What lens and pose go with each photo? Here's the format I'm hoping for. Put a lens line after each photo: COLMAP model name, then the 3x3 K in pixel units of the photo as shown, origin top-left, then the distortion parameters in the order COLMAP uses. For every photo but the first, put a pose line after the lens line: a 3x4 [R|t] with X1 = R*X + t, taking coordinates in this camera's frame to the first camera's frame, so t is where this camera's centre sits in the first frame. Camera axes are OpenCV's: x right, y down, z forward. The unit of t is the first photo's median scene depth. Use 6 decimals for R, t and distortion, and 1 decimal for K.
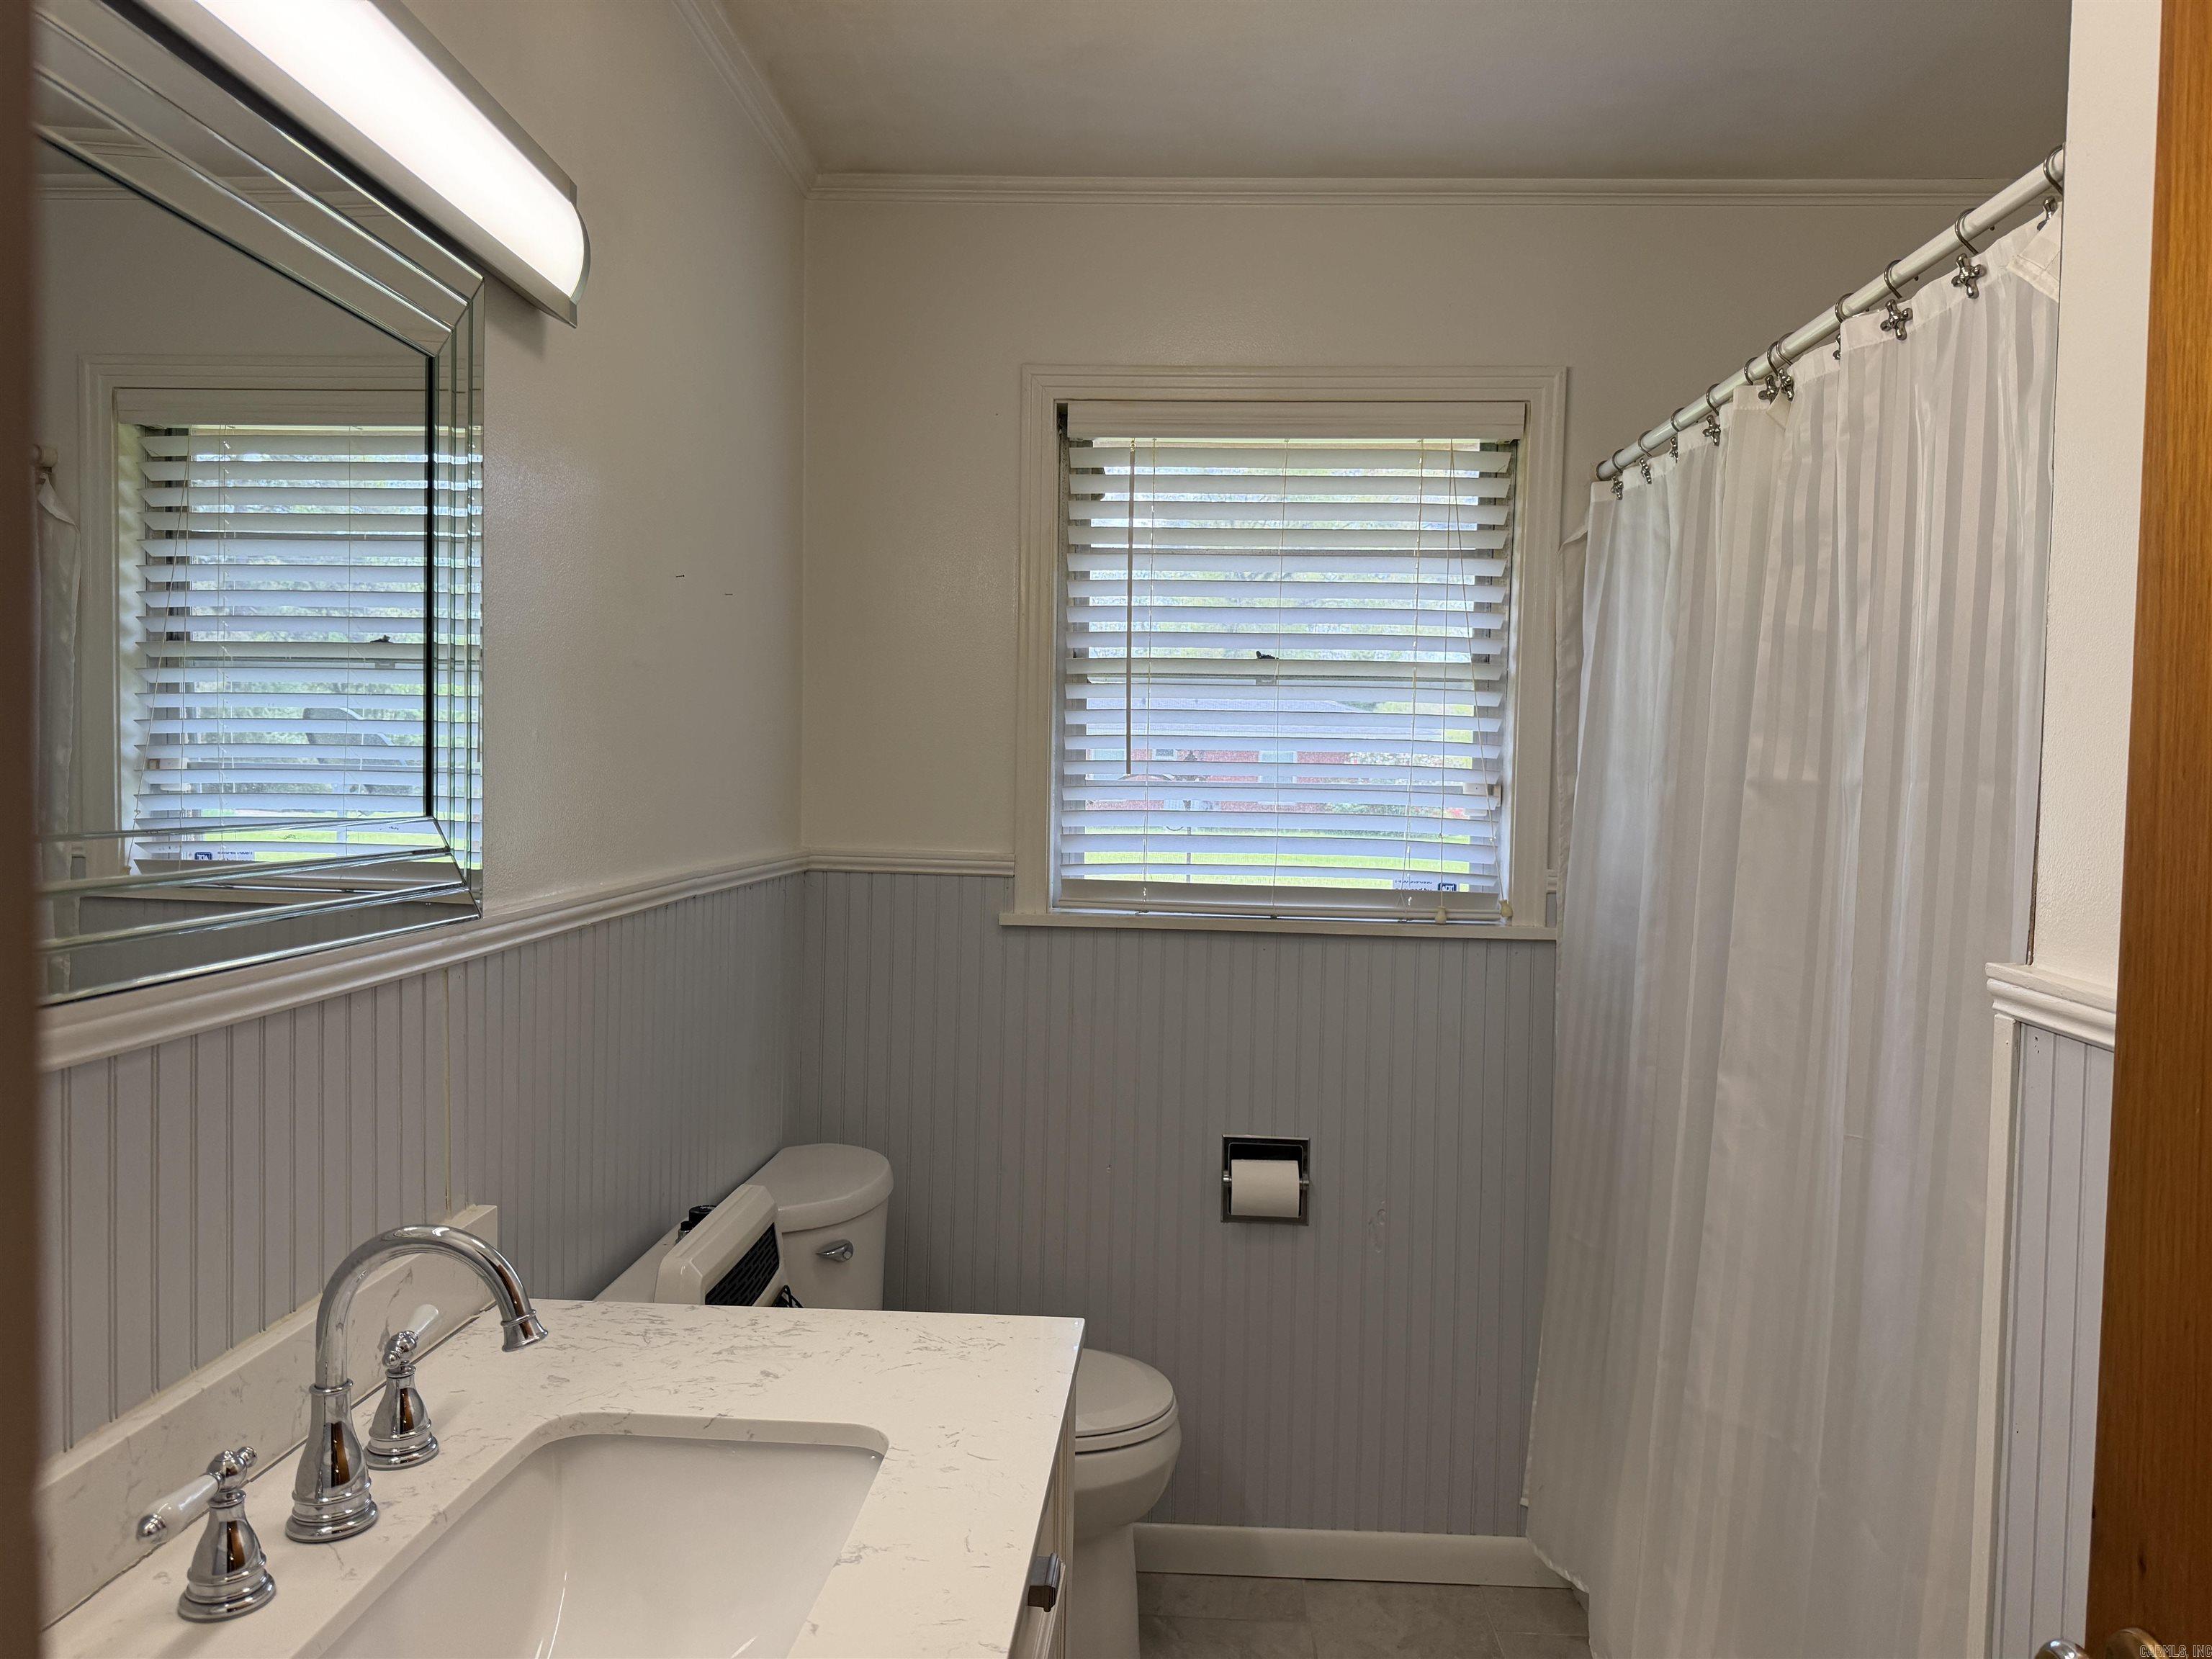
lens RADIAL K [[1523.8, 0, 1100.1], [0, 1523.8, 822.2], [0, 0, 1]] dist [0.134490, -0.182347]
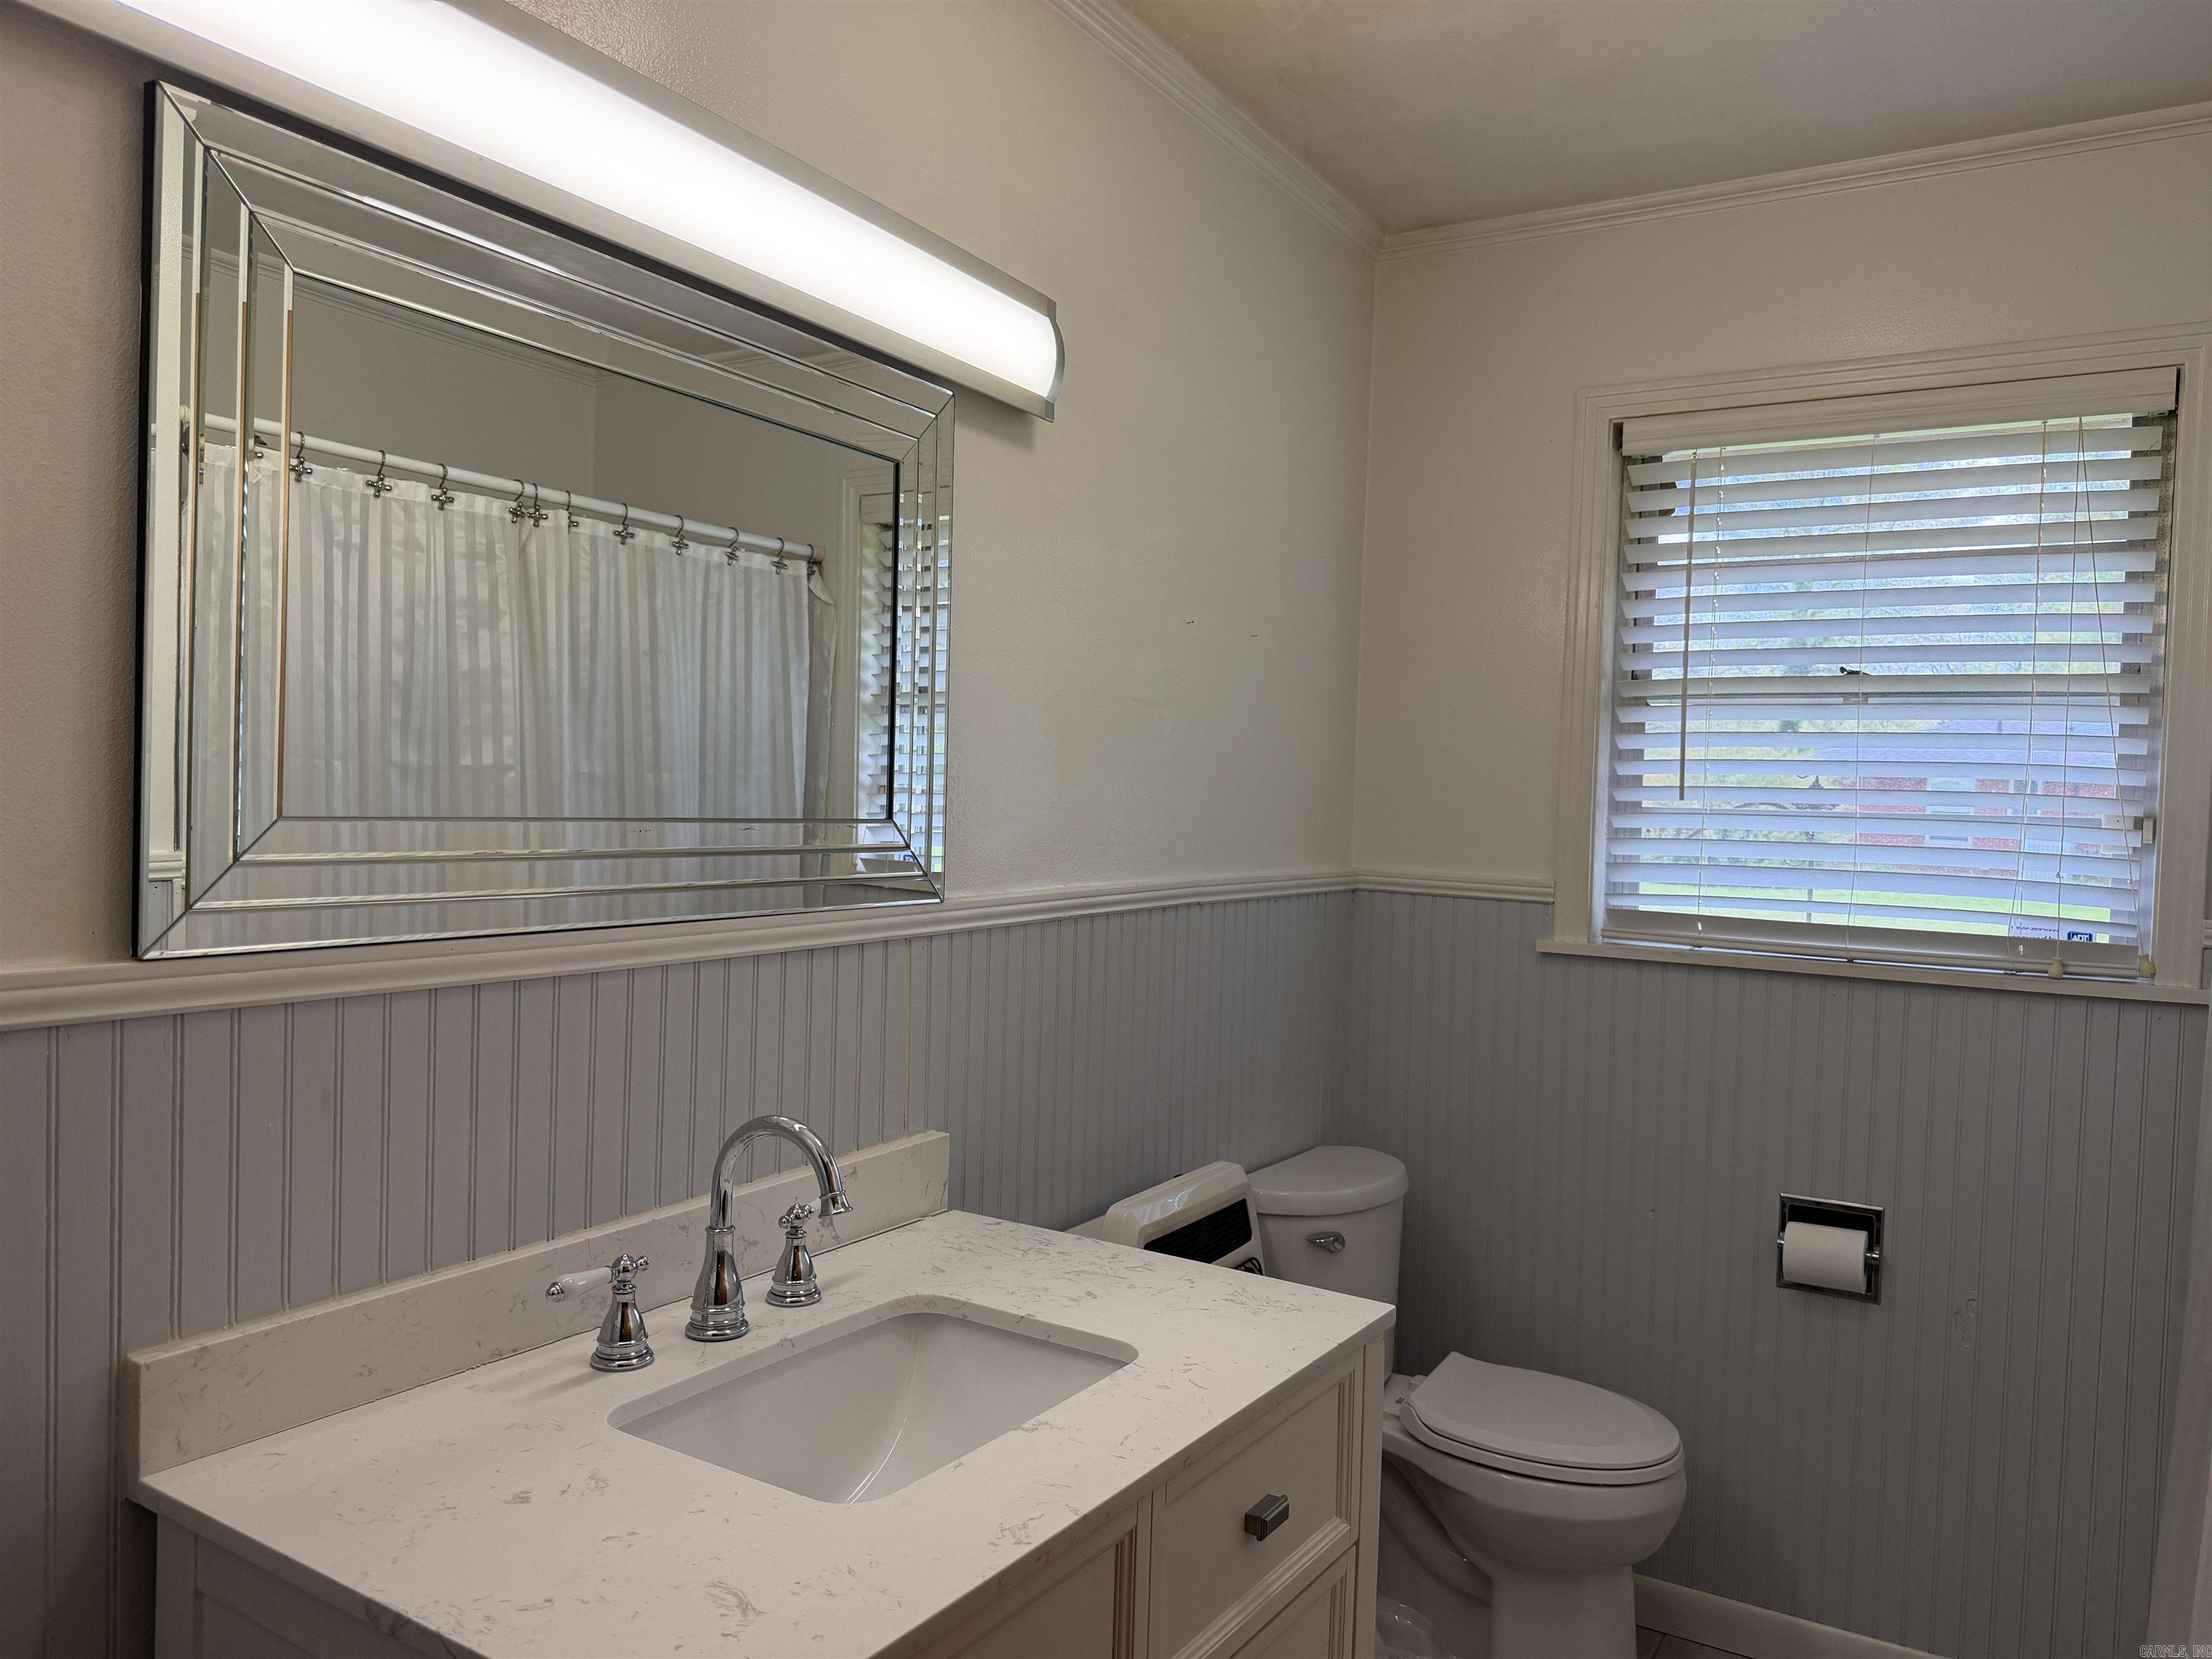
lens RADIAL K [[1525.6, 0, 1112.0], [0, 1525.6, 832.0], [0, 0, 1]] dist [0.125291, -0.193194]
pose [[0.879269, 0.018260, -0.475975, 0.165829], [-0.025919, 0.999619, -0.009532, 0.006339], [0.475619, 0.020718, 0.879407, -0.016349]]
